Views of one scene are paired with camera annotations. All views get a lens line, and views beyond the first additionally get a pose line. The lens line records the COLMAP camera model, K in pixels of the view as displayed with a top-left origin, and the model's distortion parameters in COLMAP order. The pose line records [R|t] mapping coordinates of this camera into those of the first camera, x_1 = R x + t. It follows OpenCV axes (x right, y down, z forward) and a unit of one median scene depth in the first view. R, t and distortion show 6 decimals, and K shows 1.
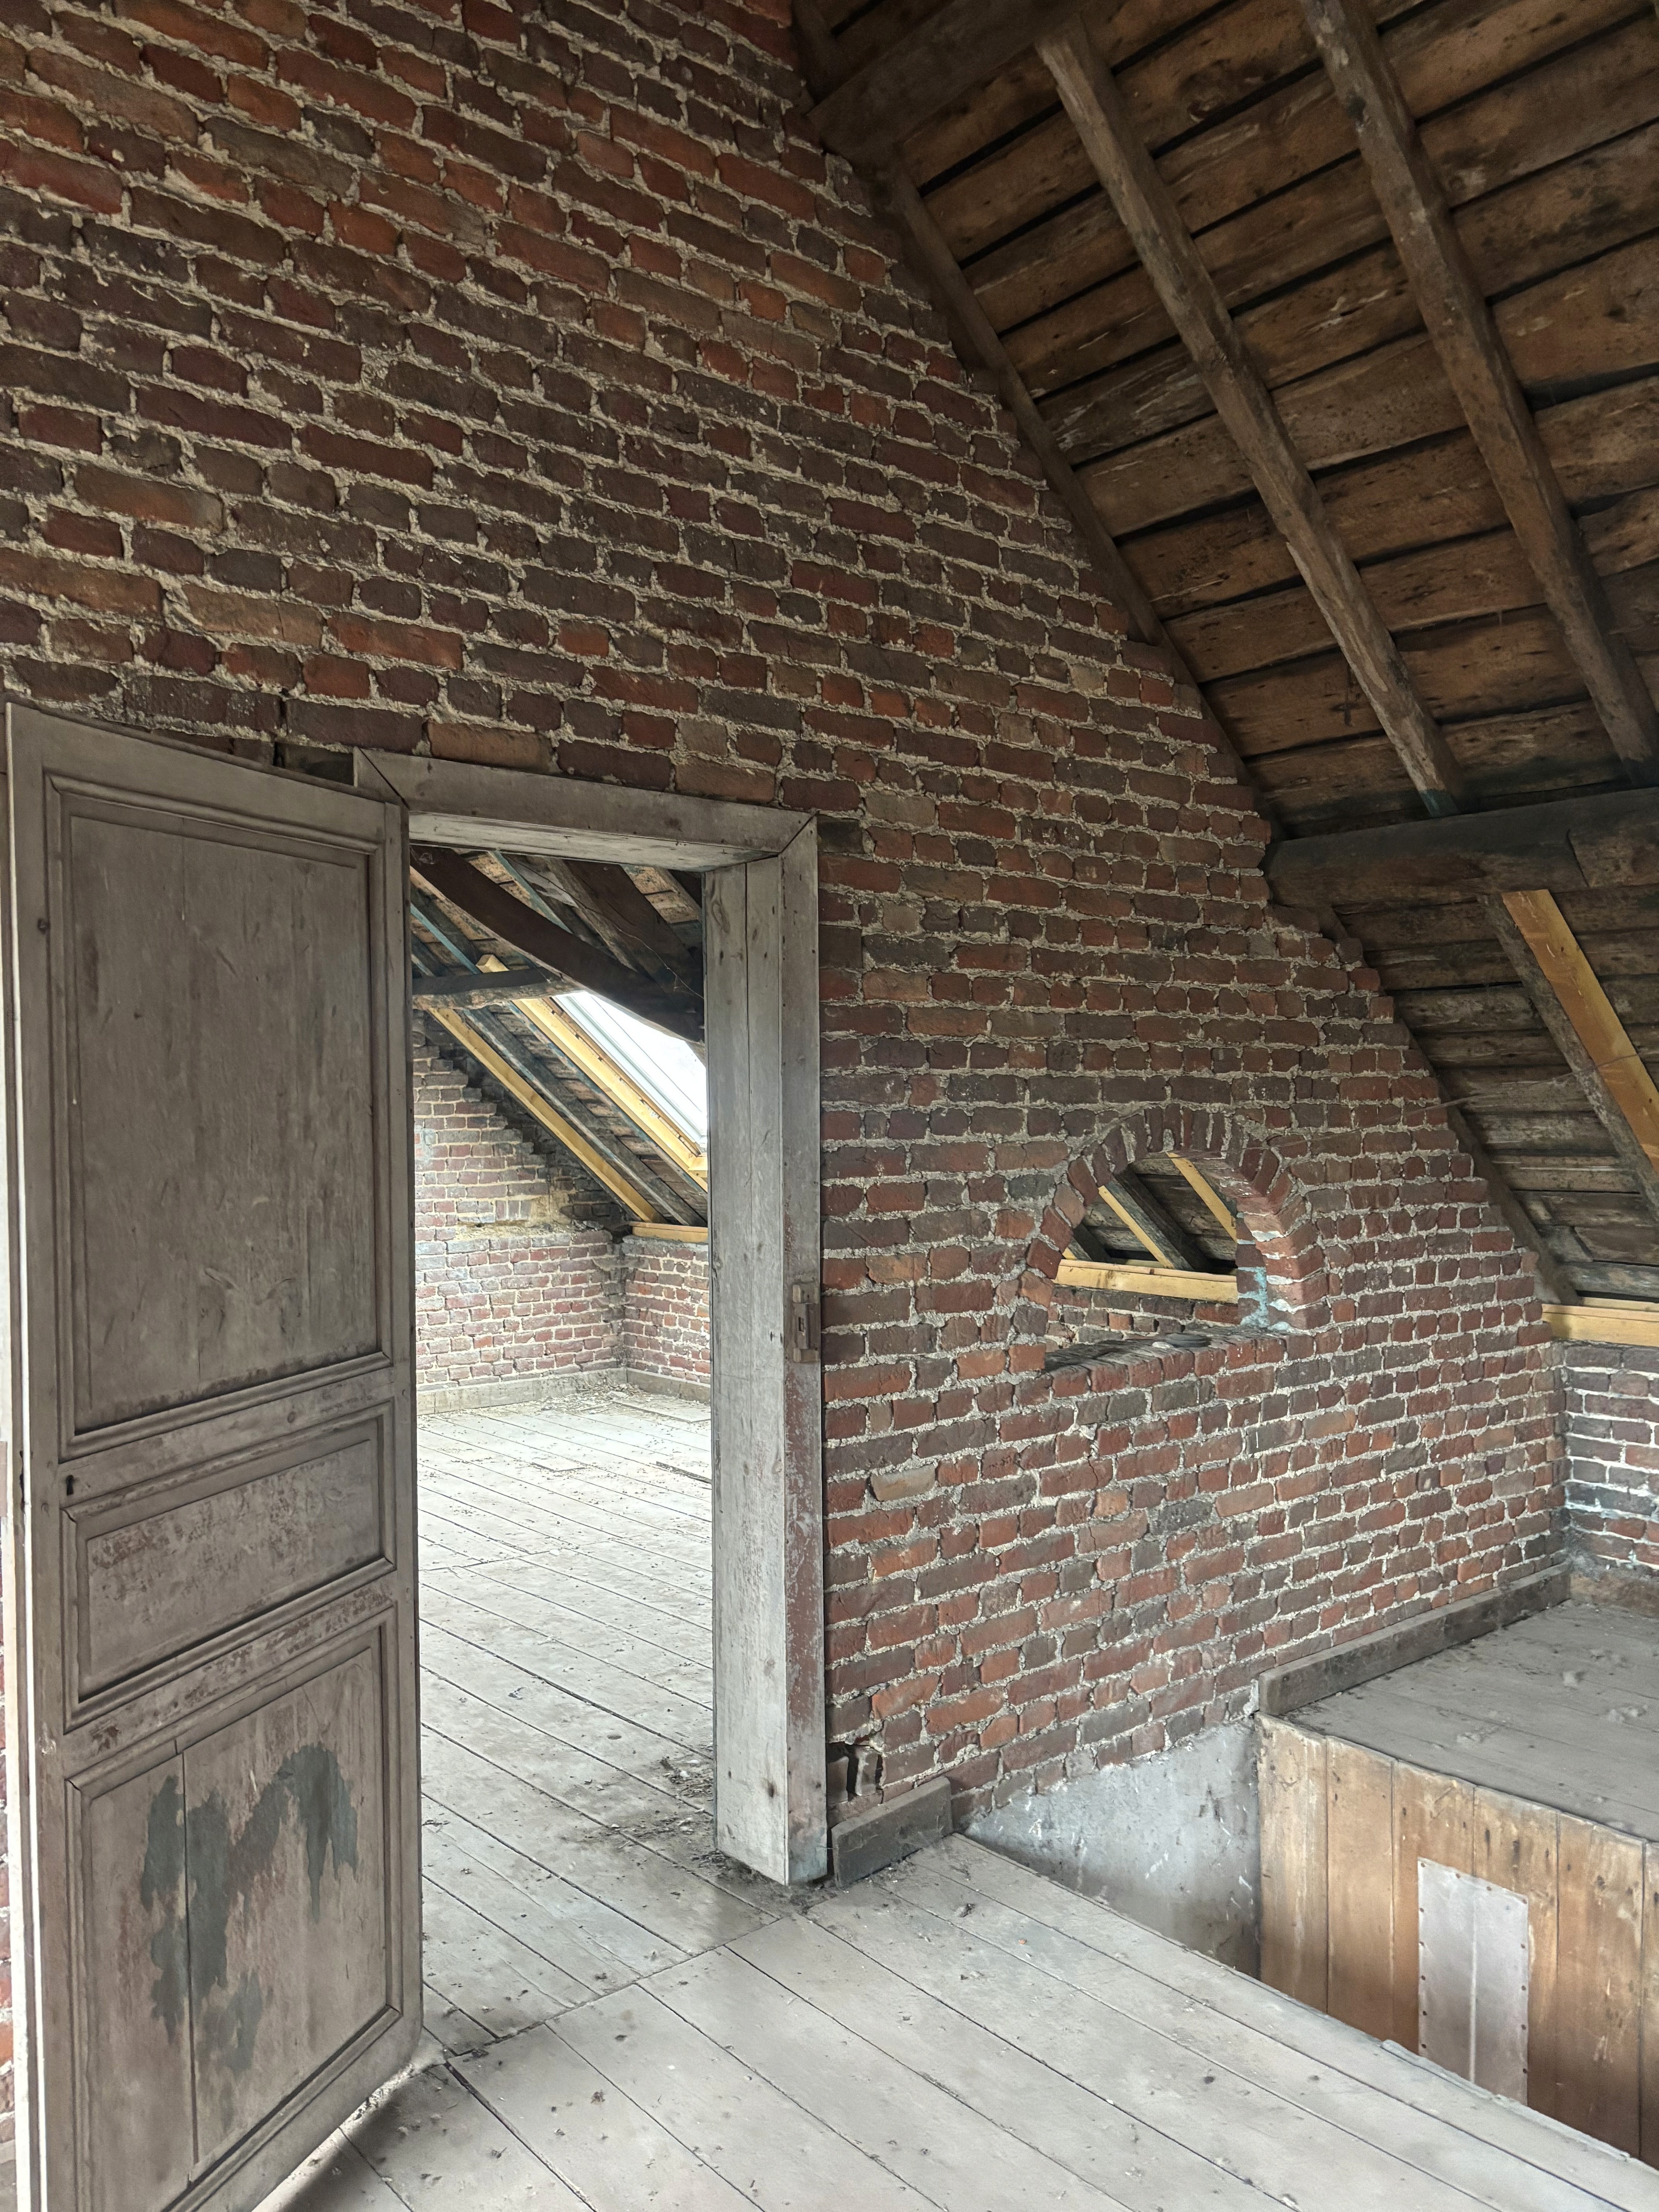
lens RADIAL K [[1689.4, 0, 846.0], [0, 1689.4, 1115.6], [0, 0, 1]] dist [0.015221, -0.001025]
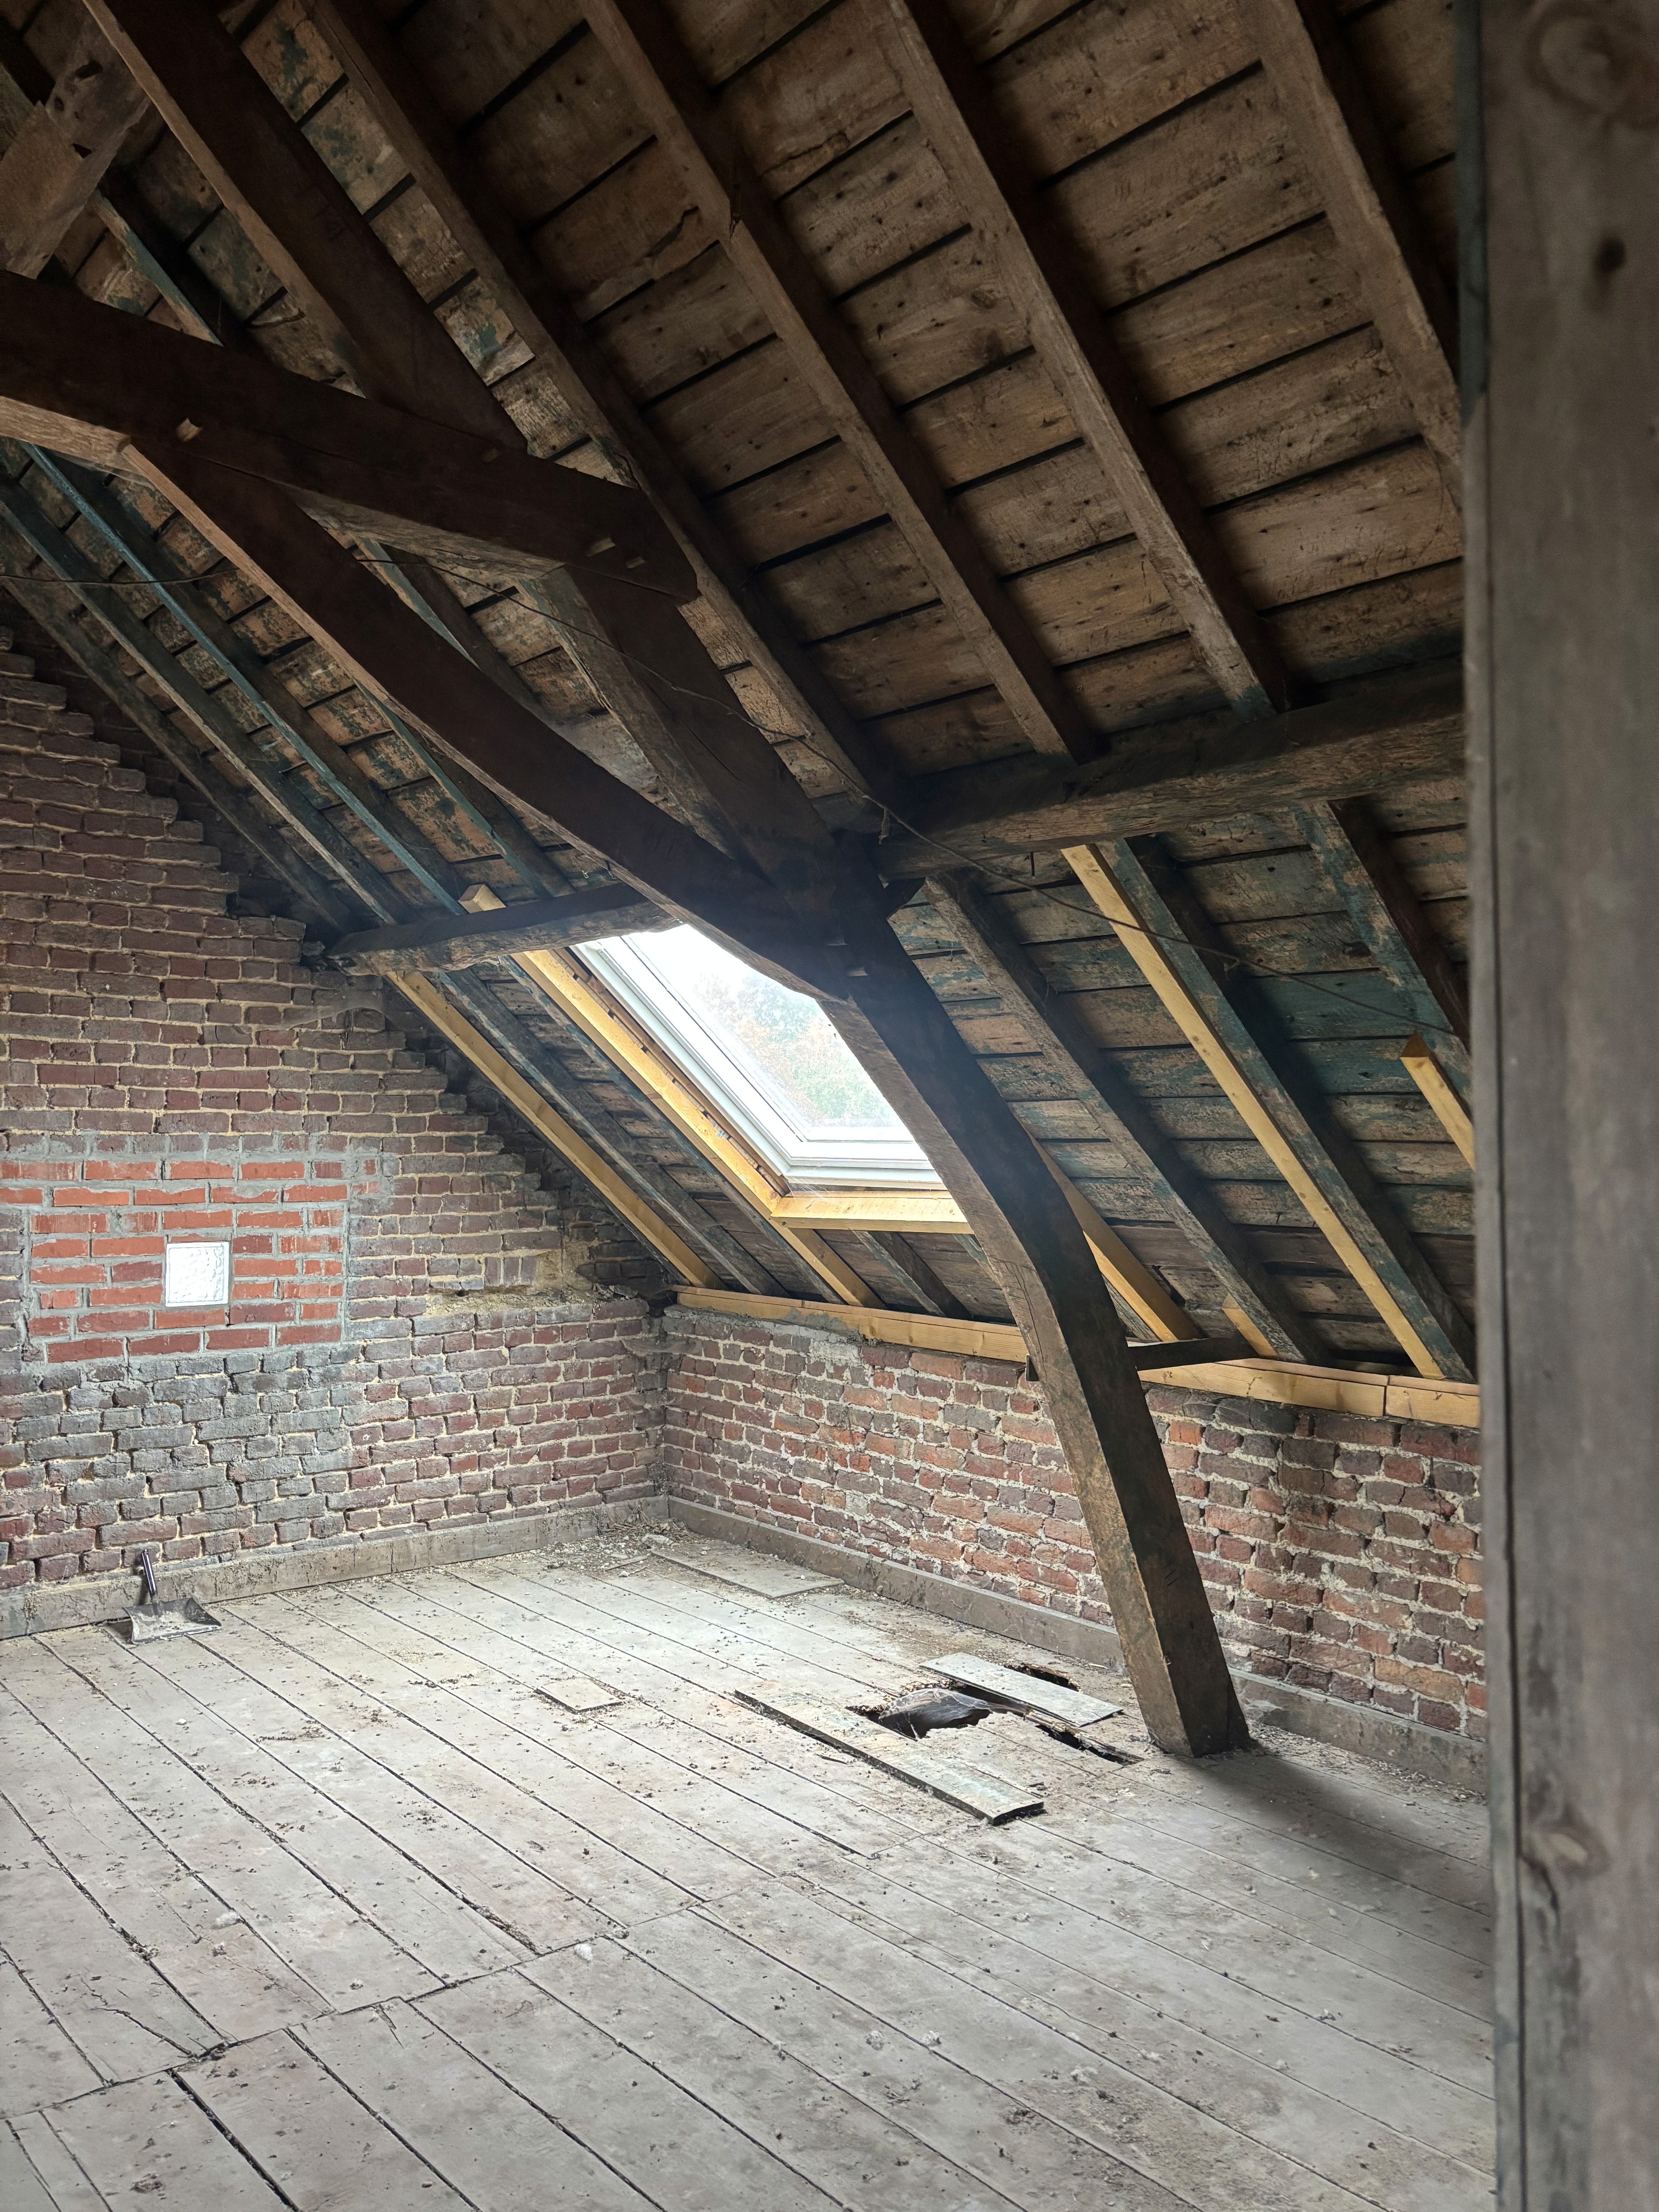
lens RADIAL K [[1689.4, 0, 815.3], [0, 1689.4, 1100.4], [0, 0, 1]] dist [0.015221, -0.001025]
pose [[0.999877, 0.007479, -0.013821, -0.063302], [-0.007812, 0.999678, -0.024144, 0.001768], [0.013636, 0.024249, 0.999613, 0.310281]]
